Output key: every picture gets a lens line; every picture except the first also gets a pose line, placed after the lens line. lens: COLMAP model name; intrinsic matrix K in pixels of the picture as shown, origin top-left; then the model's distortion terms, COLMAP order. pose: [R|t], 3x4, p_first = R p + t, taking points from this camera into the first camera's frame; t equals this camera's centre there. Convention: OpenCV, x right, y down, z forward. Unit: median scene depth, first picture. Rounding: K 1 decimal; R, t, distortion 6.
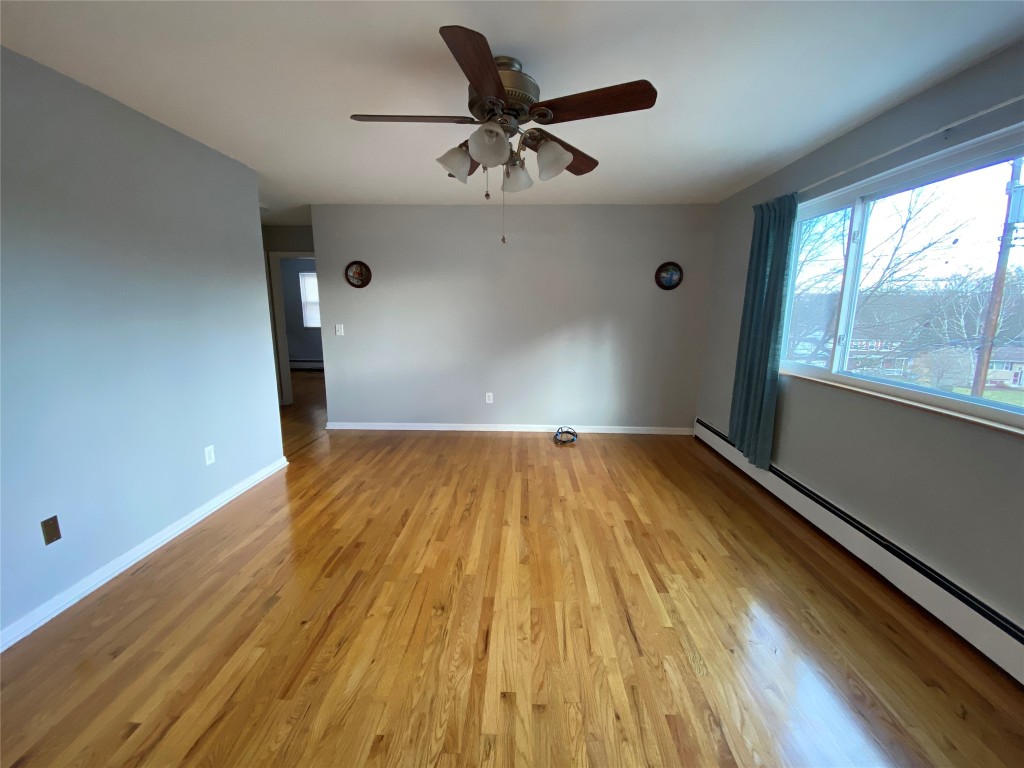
lens RADIAL K [[414.1, 0, 511.9], [0, 414.1, 383.7], [0, 0, 1]] dist [-0.001900, -0.000215]
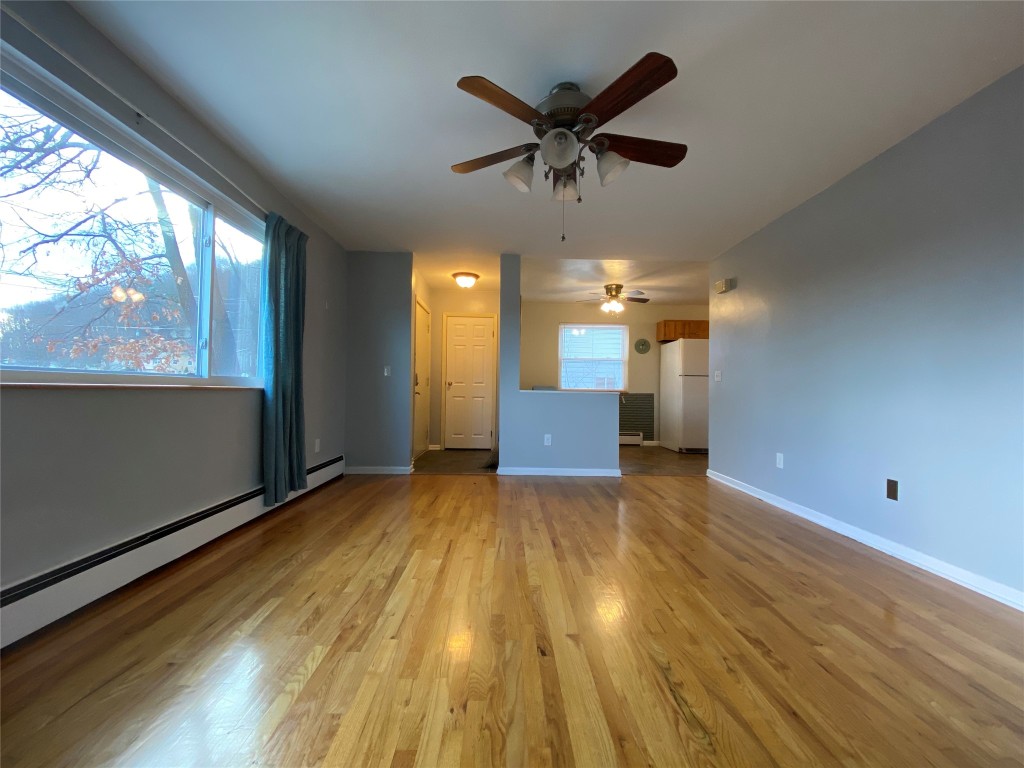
lens RADIAL K [[414.1, 0, 511.6], [0, 414.1, 386.5], [0, 0, 1]] dist [-0.001900, -0.000215]
pose [[-0.998395, -0.021069, -0.052562, 0.140309], [-0.029617, 0.985414, 0.167574, -0.129446], [0.048265, 0.168862, -0.984457, 1.864782]]
